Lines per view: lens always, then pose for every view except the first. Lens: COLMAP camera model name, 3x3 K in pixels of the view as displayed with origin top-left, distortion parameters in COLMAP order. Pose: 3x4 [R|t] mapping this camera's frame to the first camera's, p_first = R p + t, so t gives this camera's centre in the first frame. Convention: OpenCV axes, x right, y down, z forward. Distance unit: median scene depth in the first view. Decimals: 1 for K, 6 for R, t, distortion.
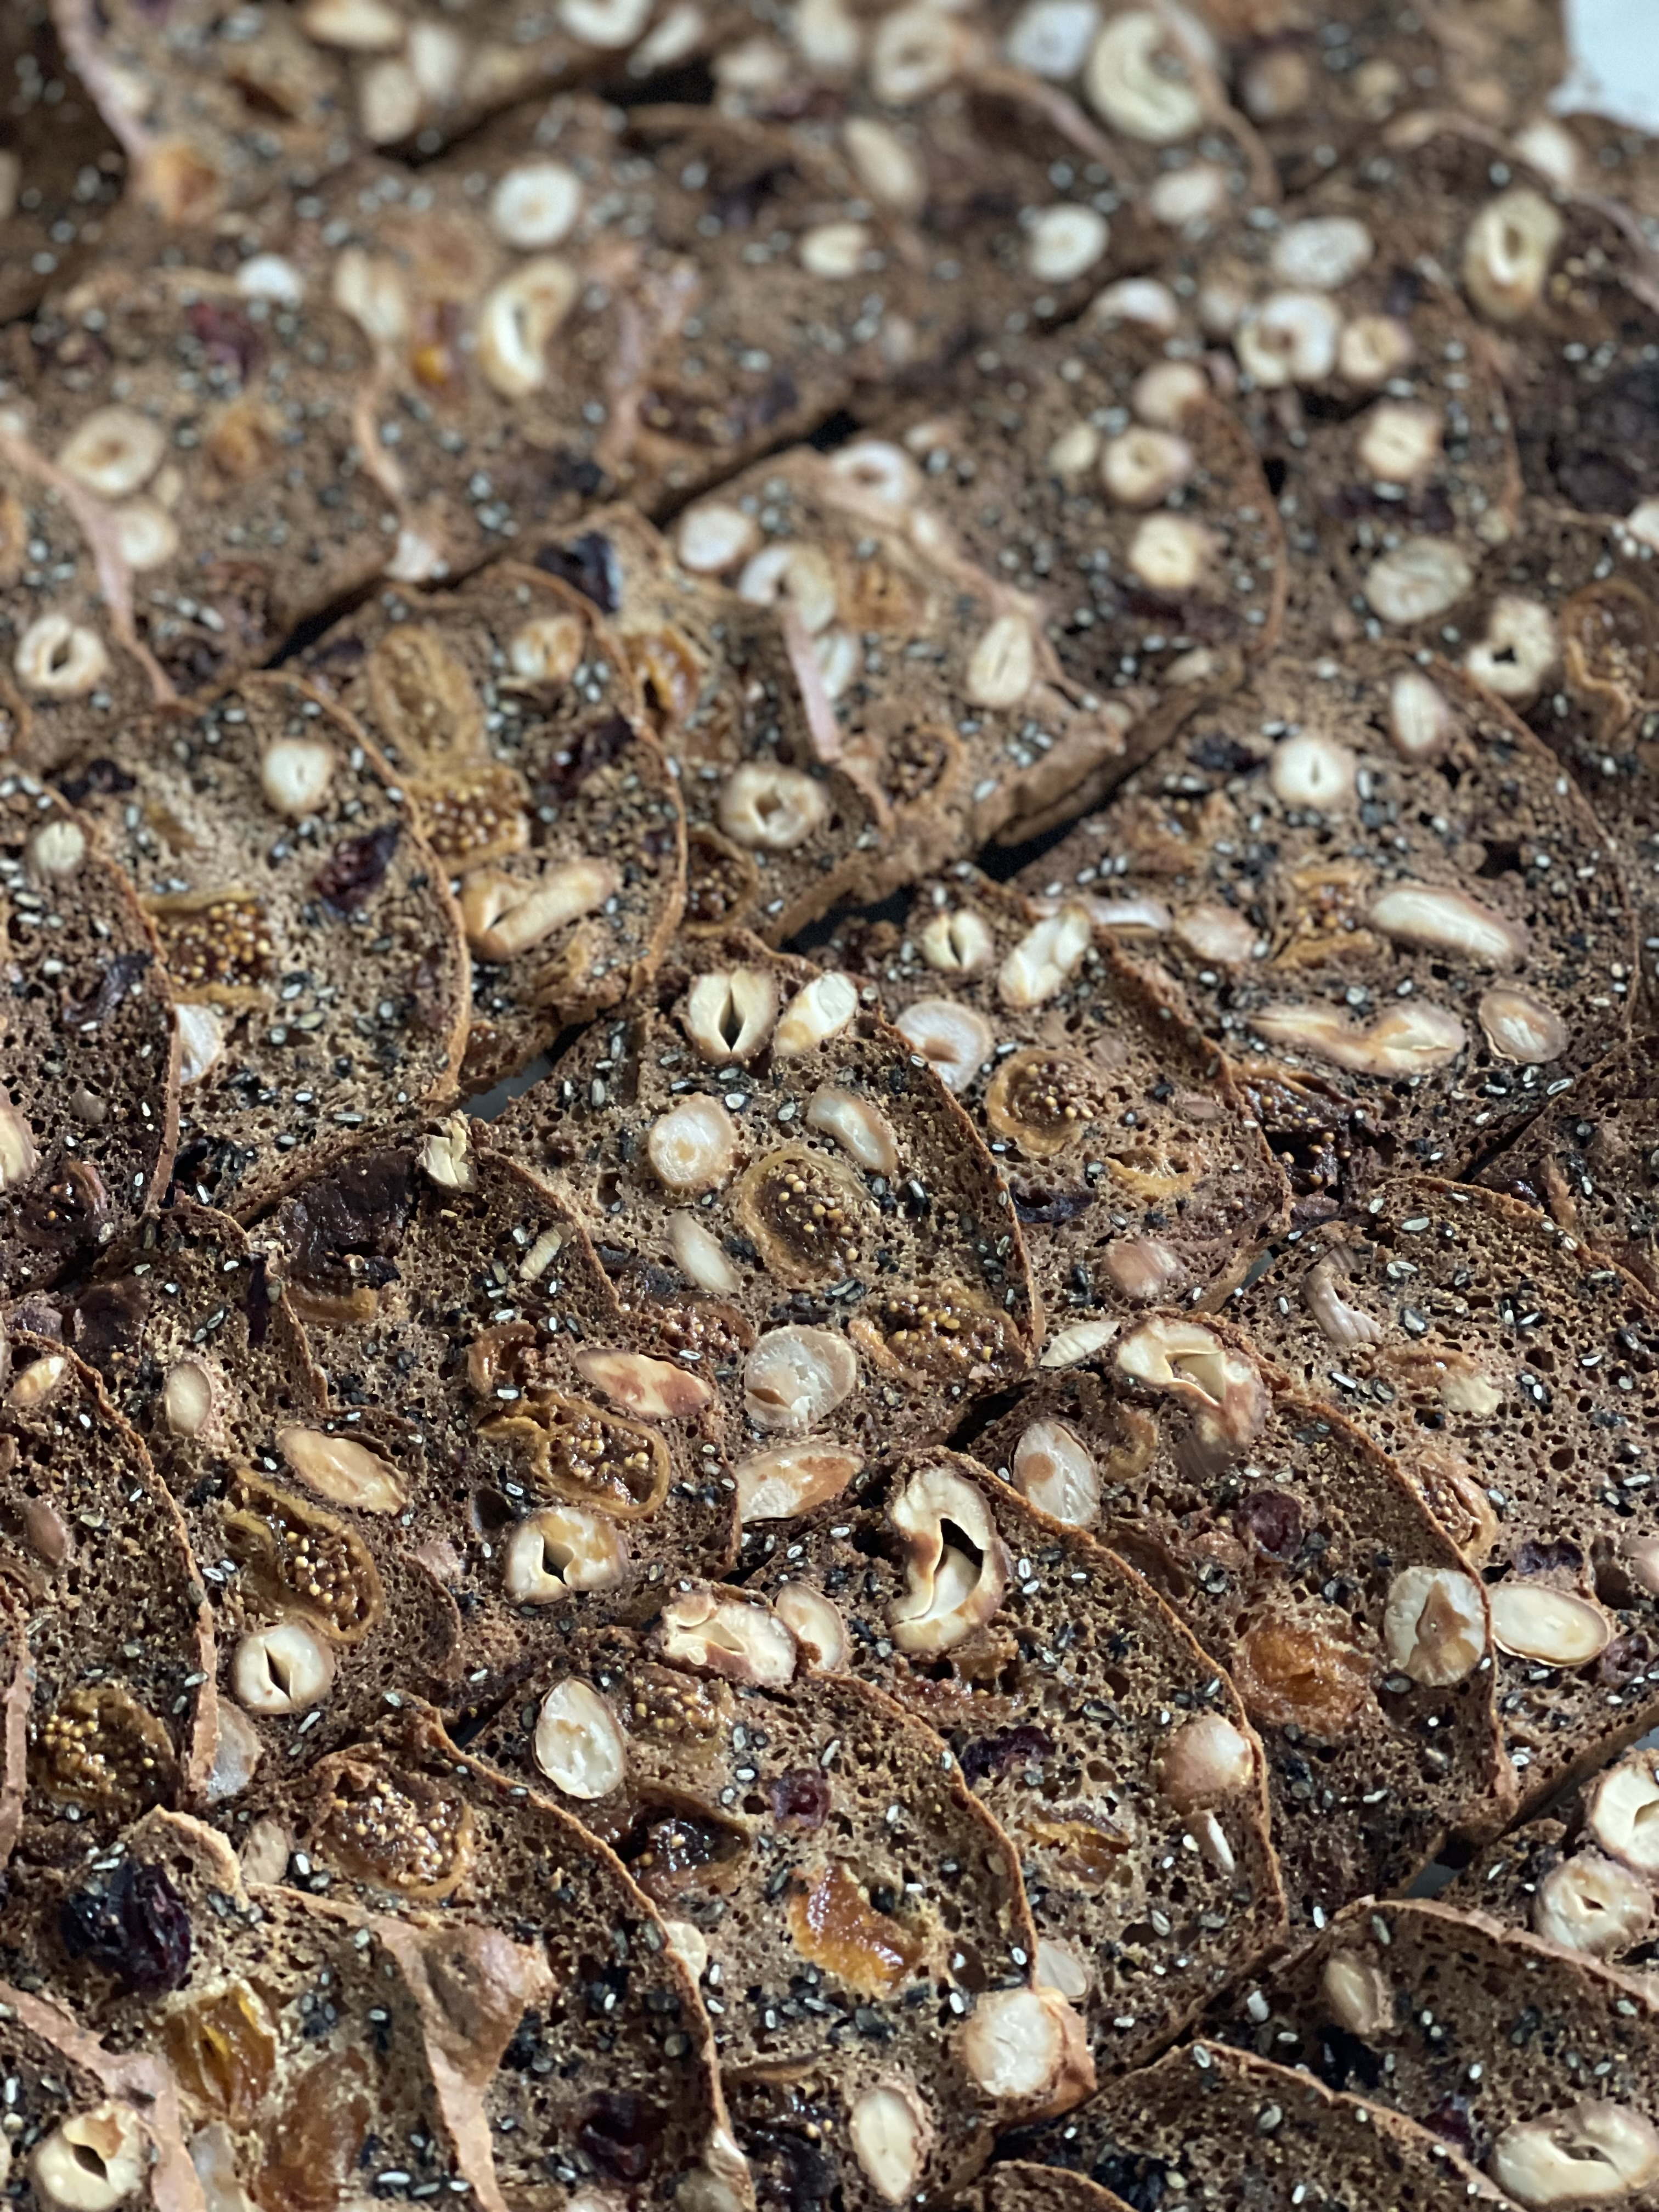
lens RADIAL K [[4131.7, 0, 829.5], [0, 4131.7, 1106.0], [0, 0, 1]] dist [0.025425, 1.498857]
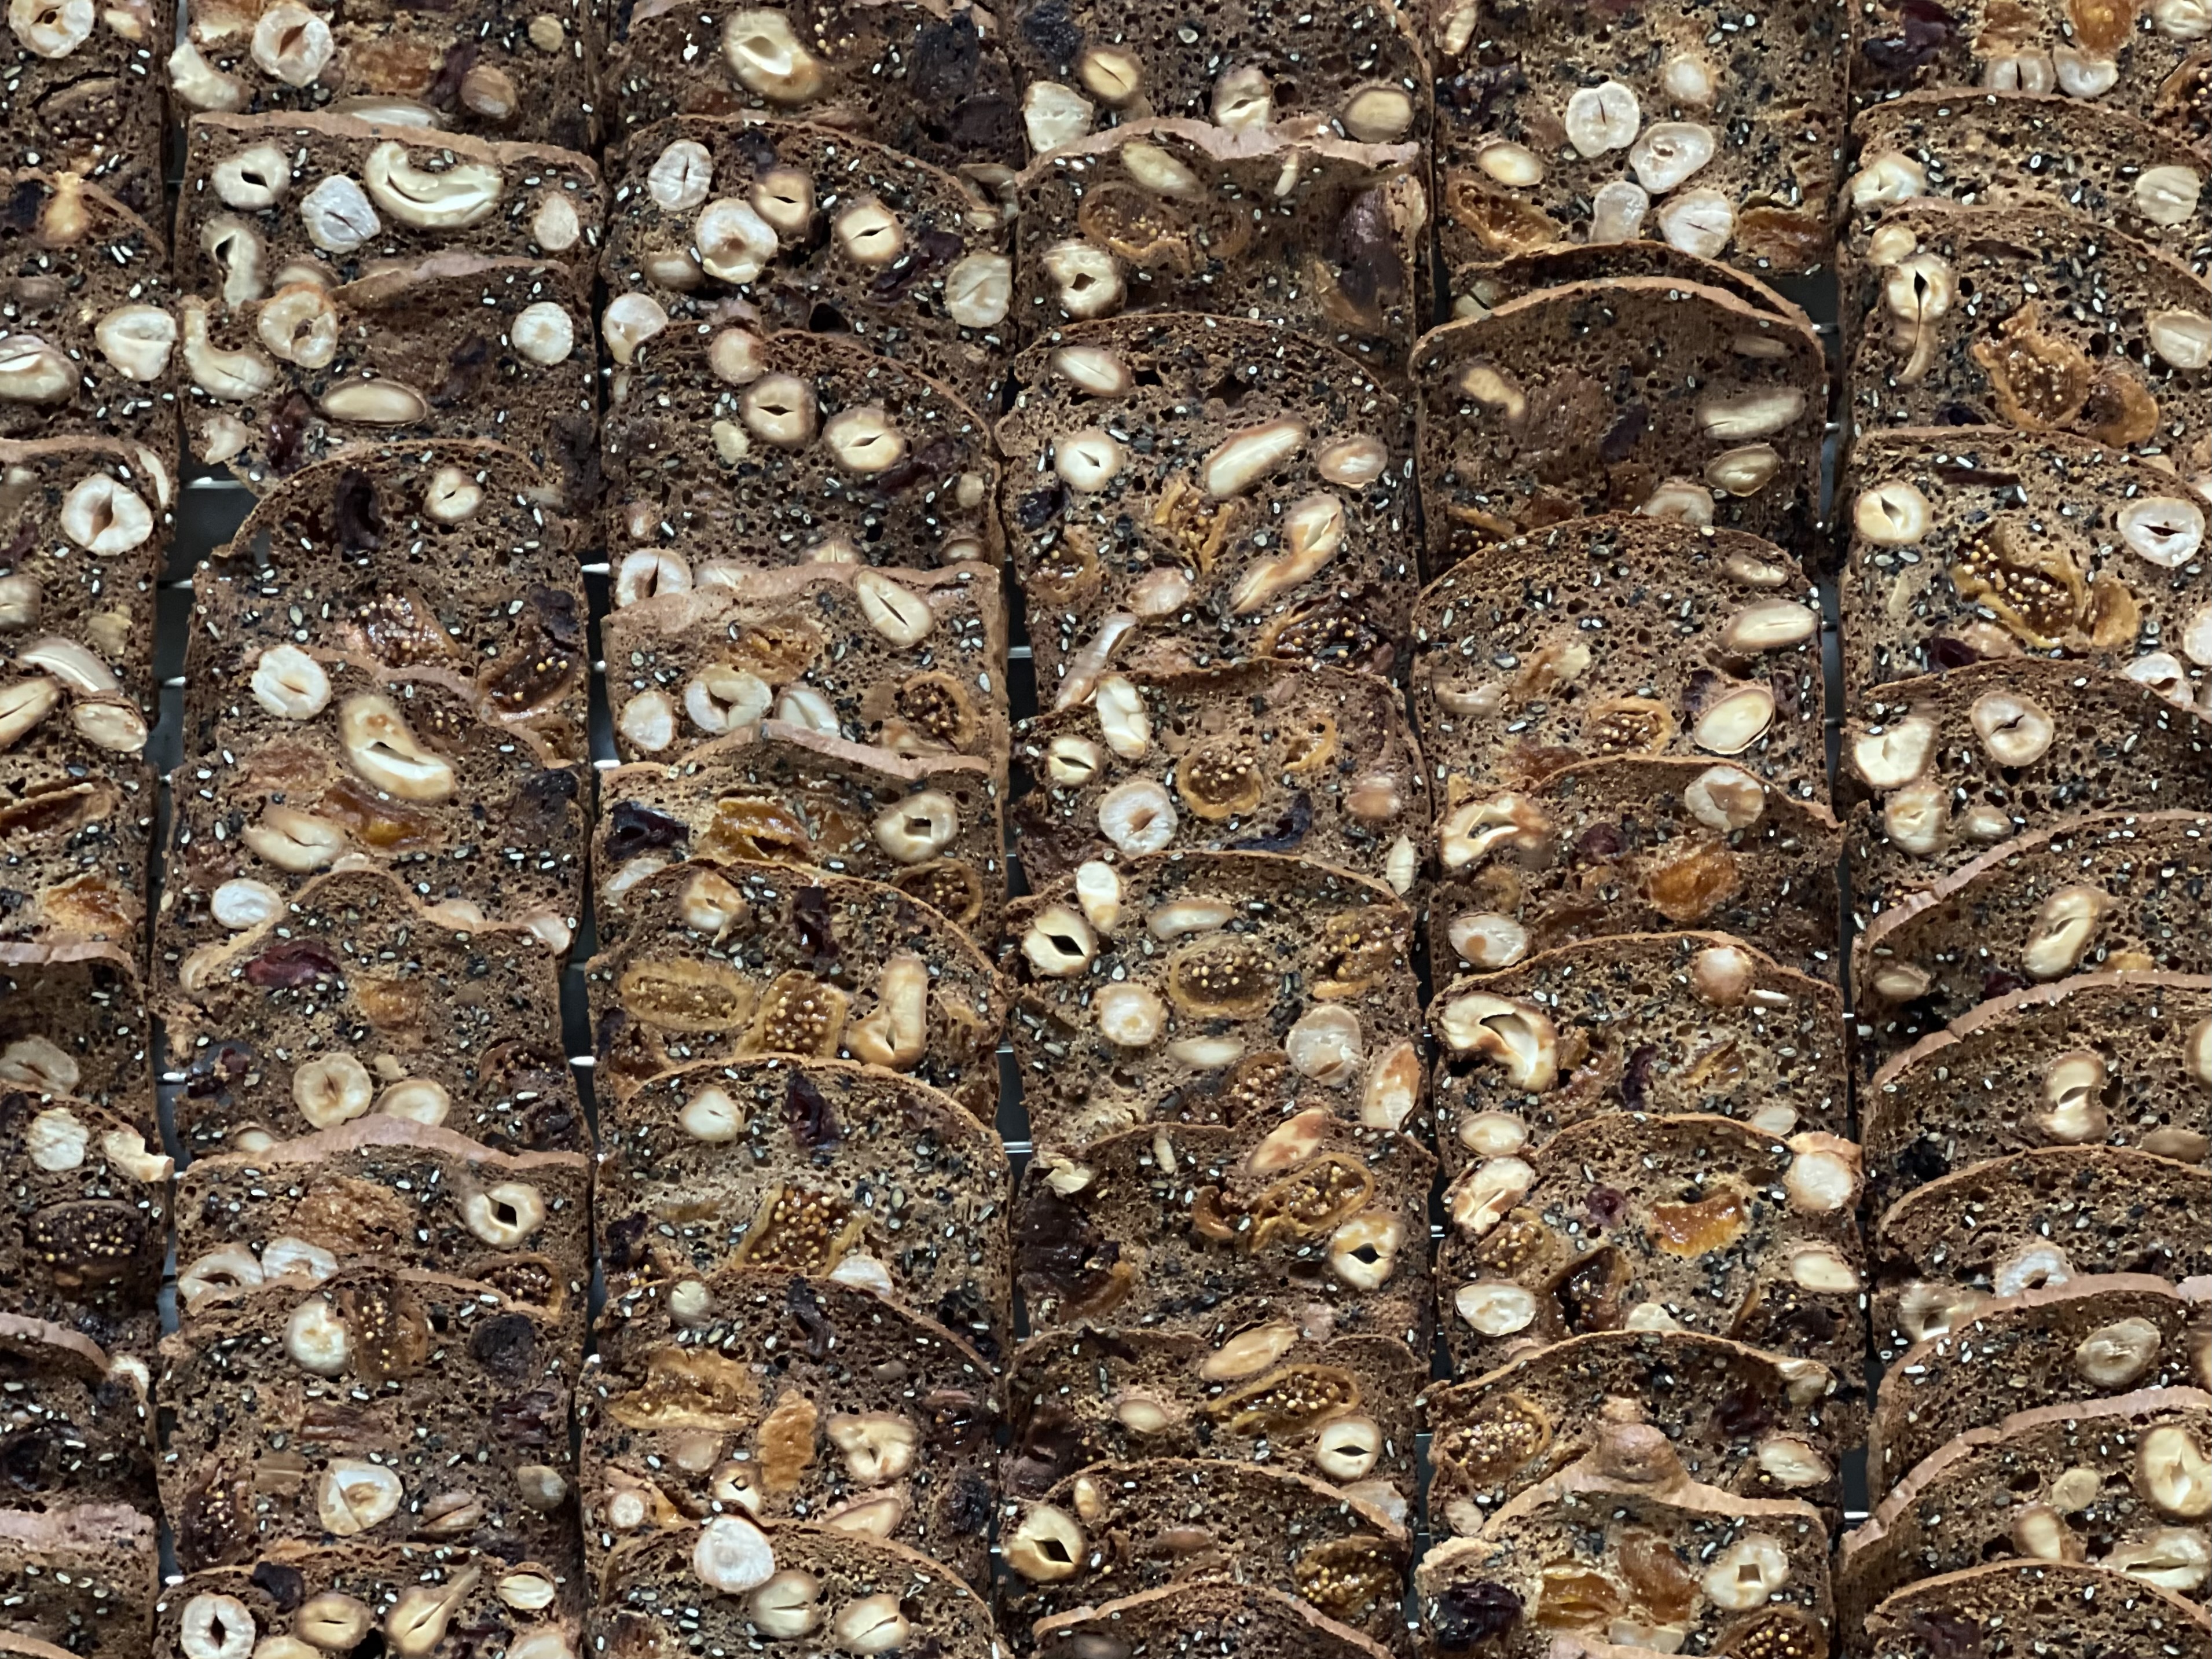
lens RADIAL K [[4131.6, 0, 1106.0], [0, 4131.6, 829.5], [0, 0, 1]] dist [0.025425, 1.498857]
pose [[0.510285, -0.859544, 0.028163, -0.022655], [0.718569, 0.444127, 0.535173, -0.784189], [-0.472513, -0.252854, 0.844273, -0.177674]]
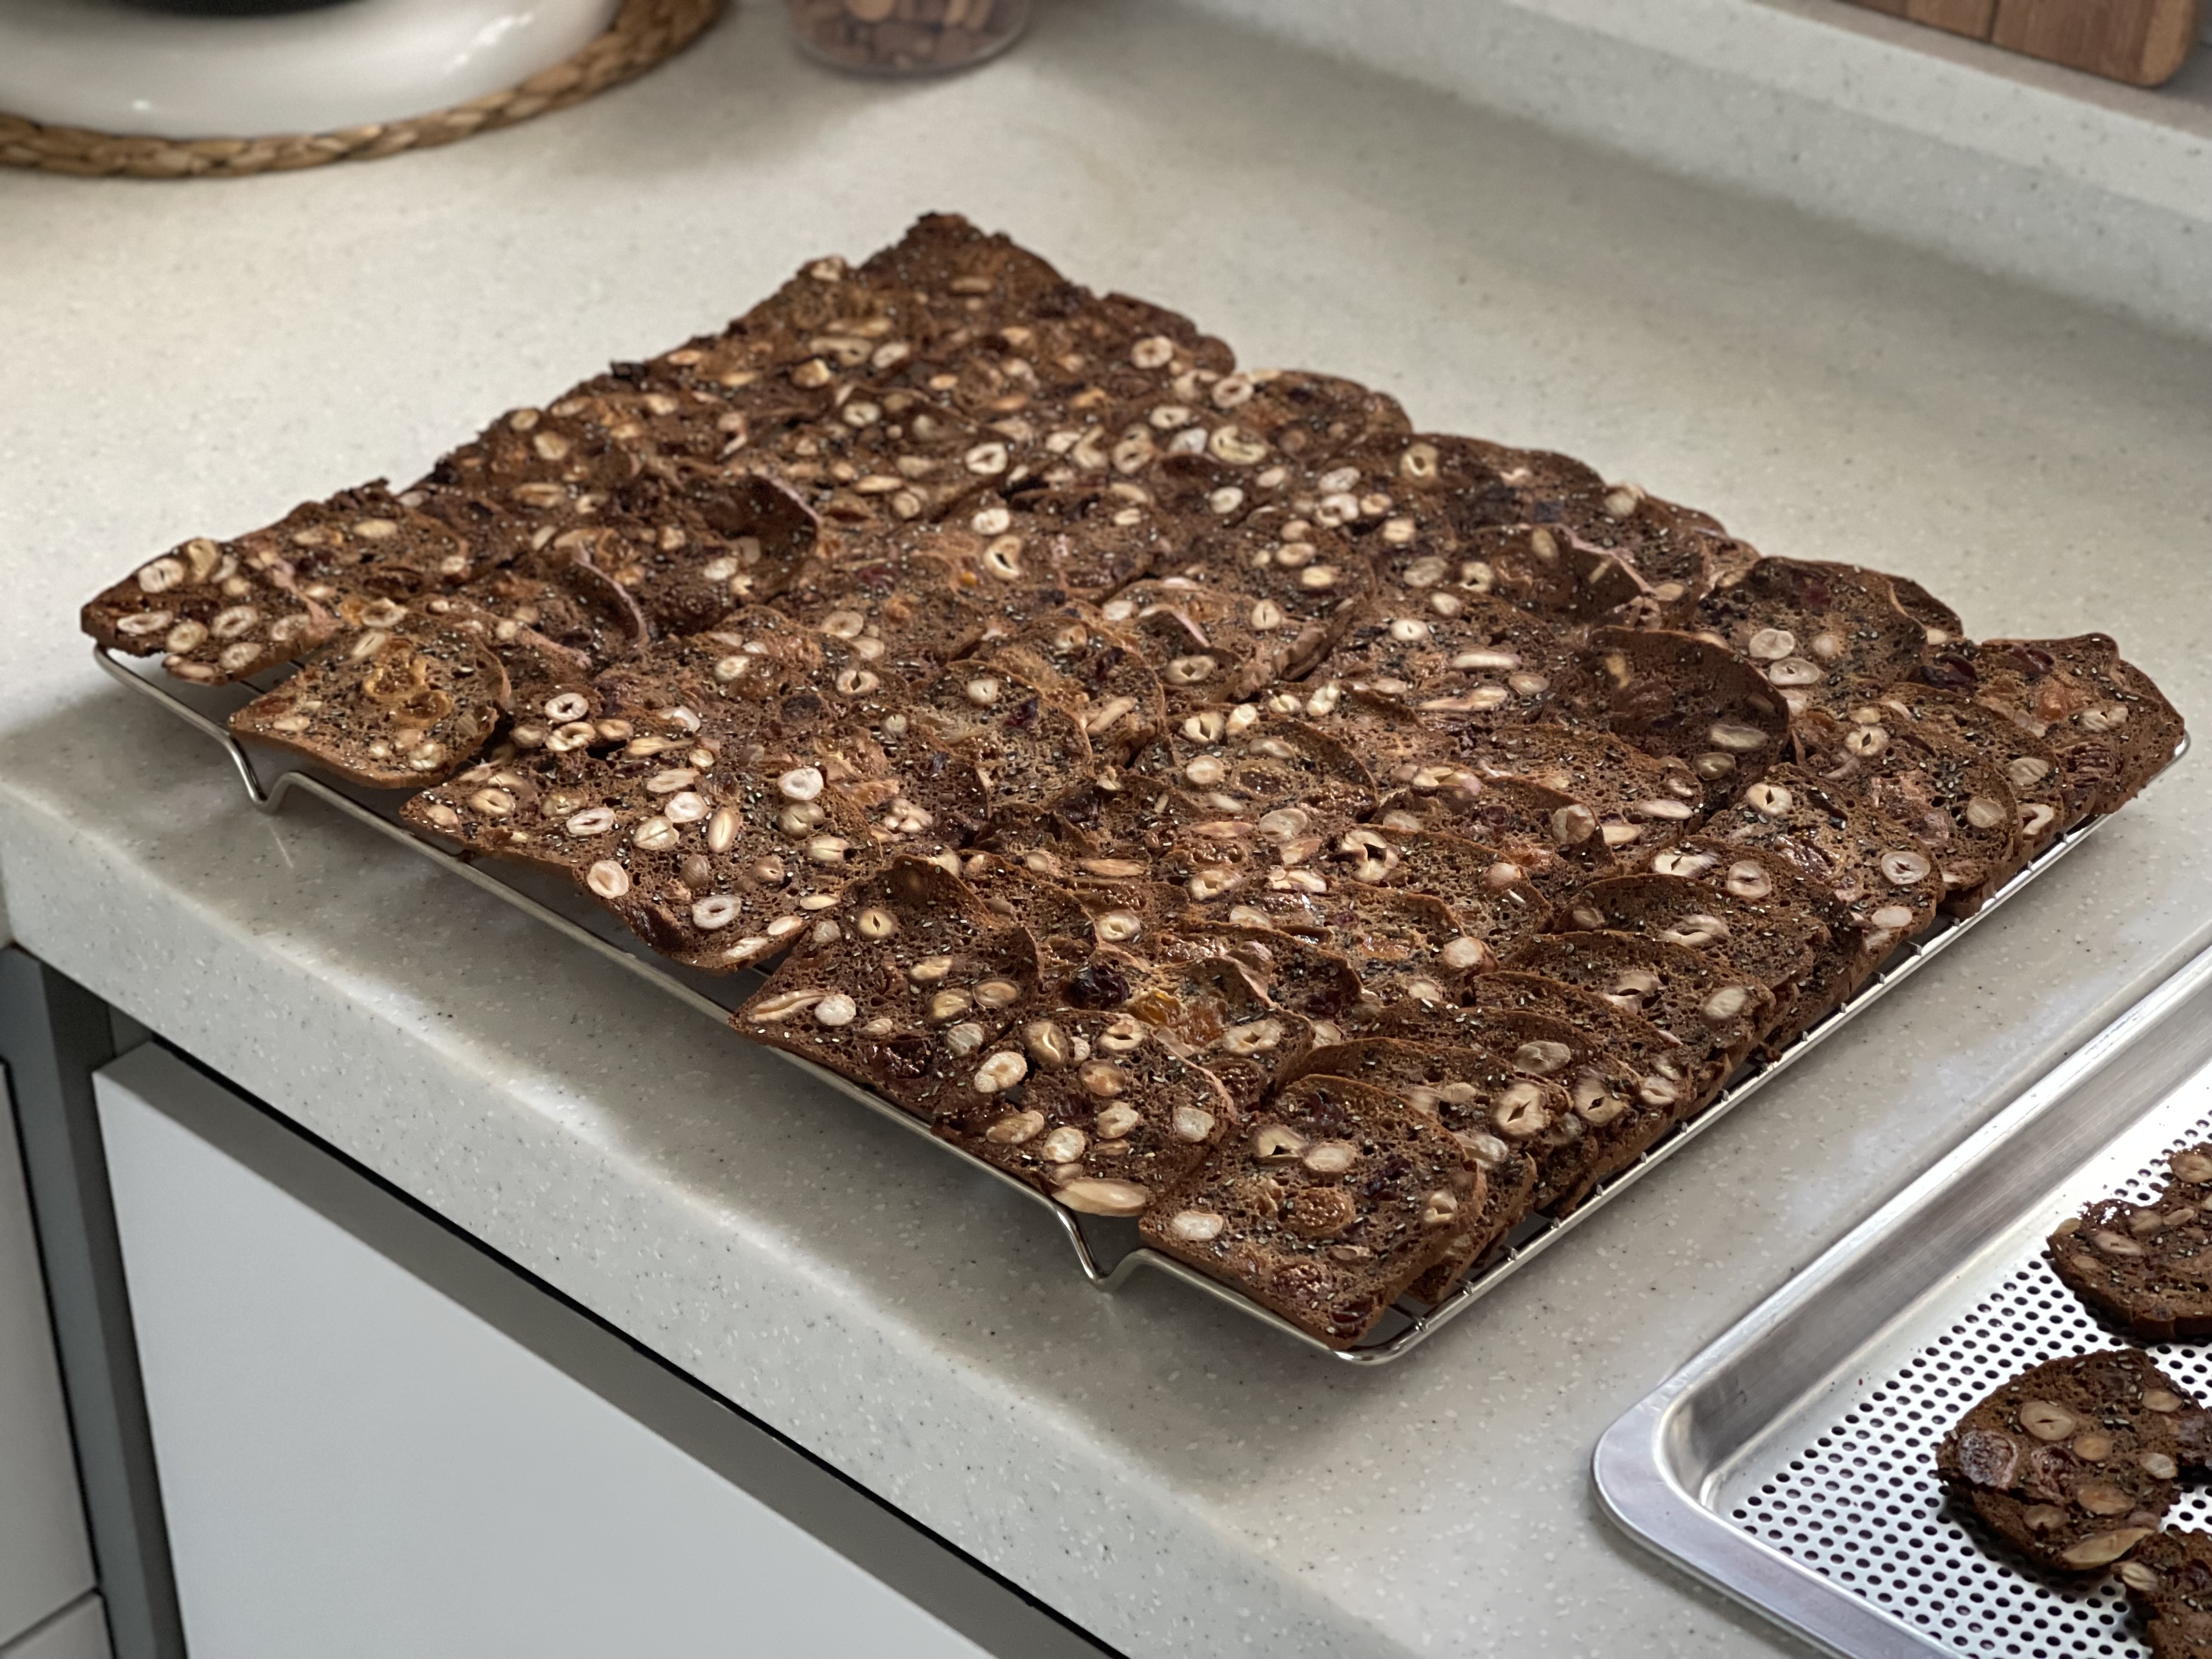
lens RADIAL K [[4086.8, 0, 1106.0], [0, 4086.8, 829.5], [0, 0, 1]] dist [0.121662, -0.301659]
pose [[0.965510, -0.154484, 0.209582, -0.570518], [0.227922, 0.890614, -0.393519, 0.924713], [-0.125865, 0.427715, 0.895108, -1.023895]]
